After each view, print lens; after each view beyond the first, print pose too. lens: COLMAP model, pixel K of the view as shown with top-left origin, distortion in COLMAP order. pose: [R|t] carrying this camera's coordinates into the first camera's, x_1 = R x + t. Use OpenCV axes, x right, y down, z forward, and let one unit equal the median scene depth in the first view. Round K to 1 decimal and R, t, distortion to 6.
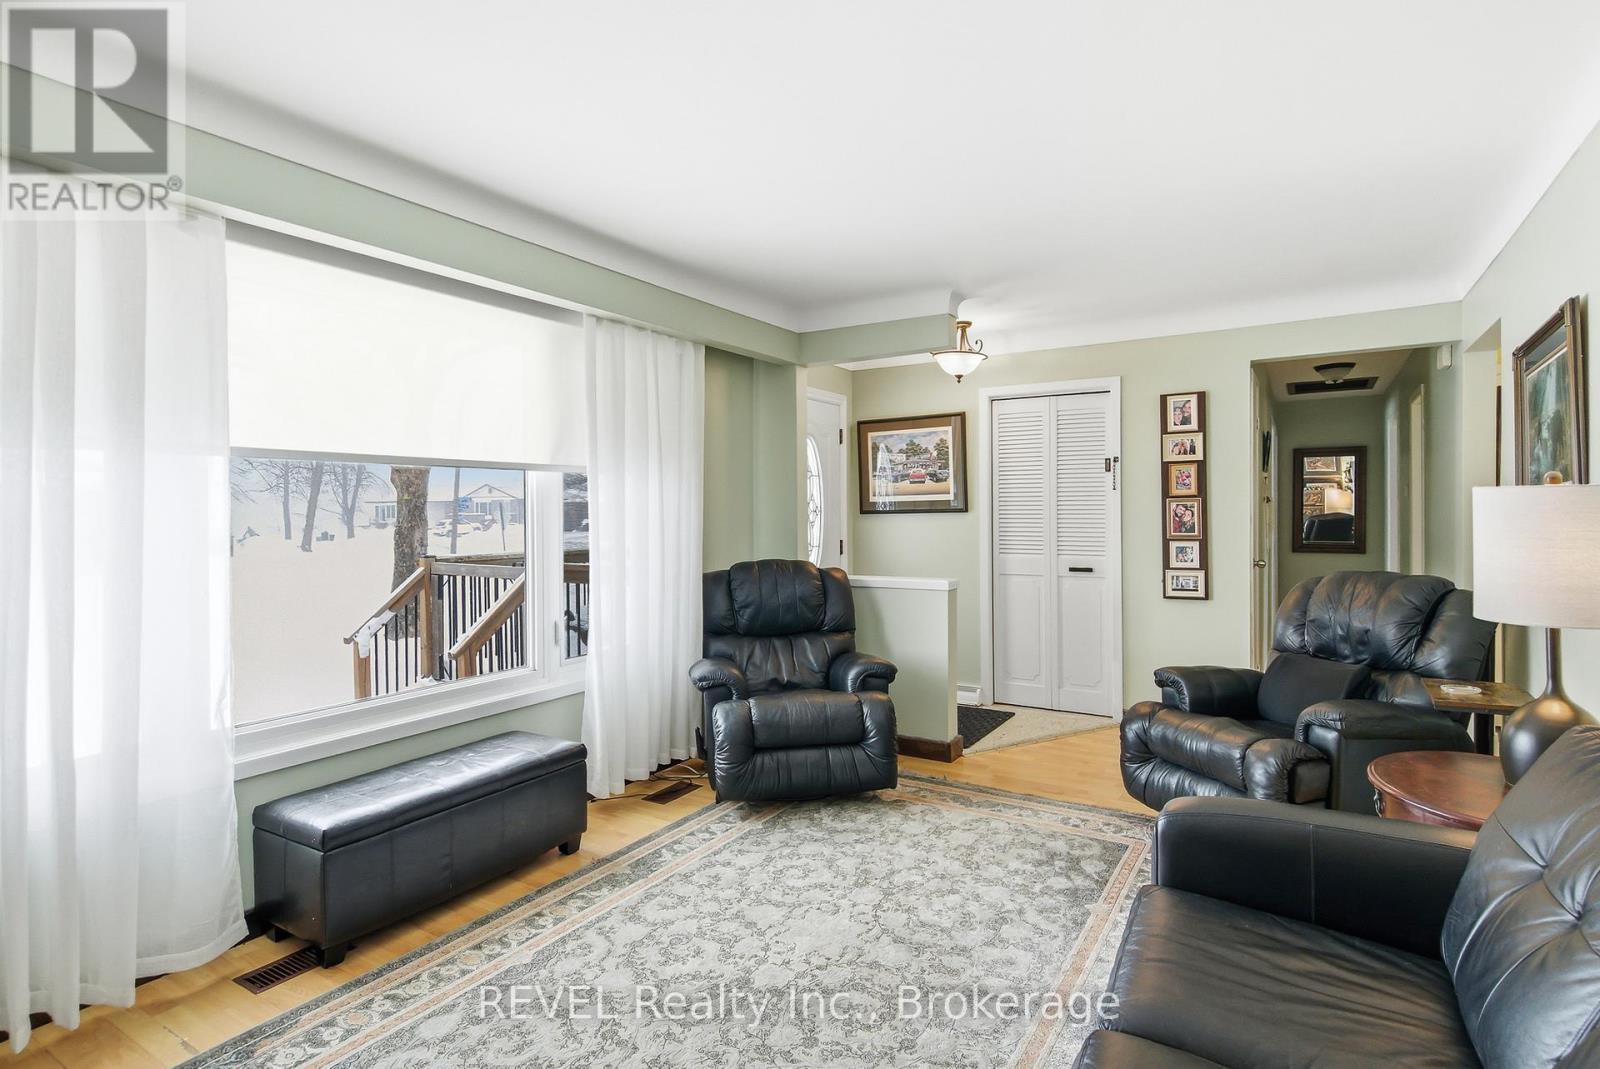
lens RADIAL K [[784.2, 0, 814.7], [0, 784.2, 512.2], [0, 0, 1]] dist [-0.001662, -0.000608]
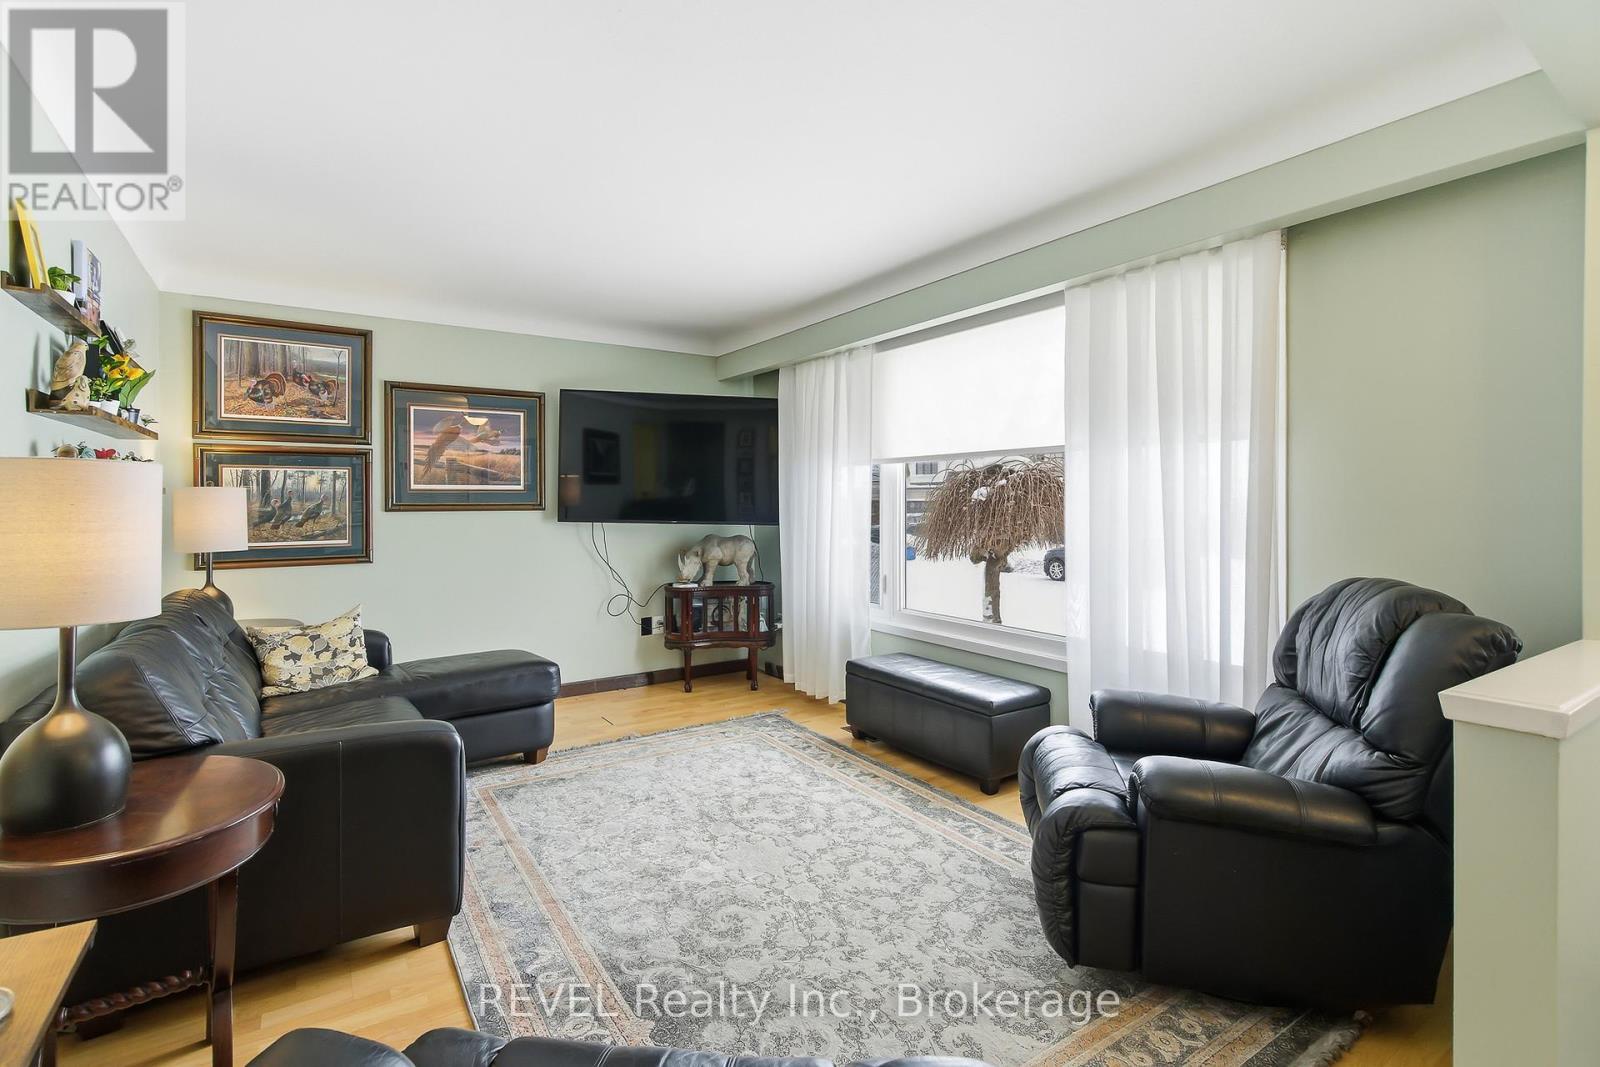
lens RADIAL K [[784.2, 0, 814.7], [0, 784.2, 511.2], [0, 0, 1]] dist [-0.001662, -0.000608]
pose [[-0.414617, 0.020705, -0.909761, 0.889120], [0.003303, 0.999769, 0.021248, 0.002224], [0.909990, 0.005804, -0.414589, 1.353987]]
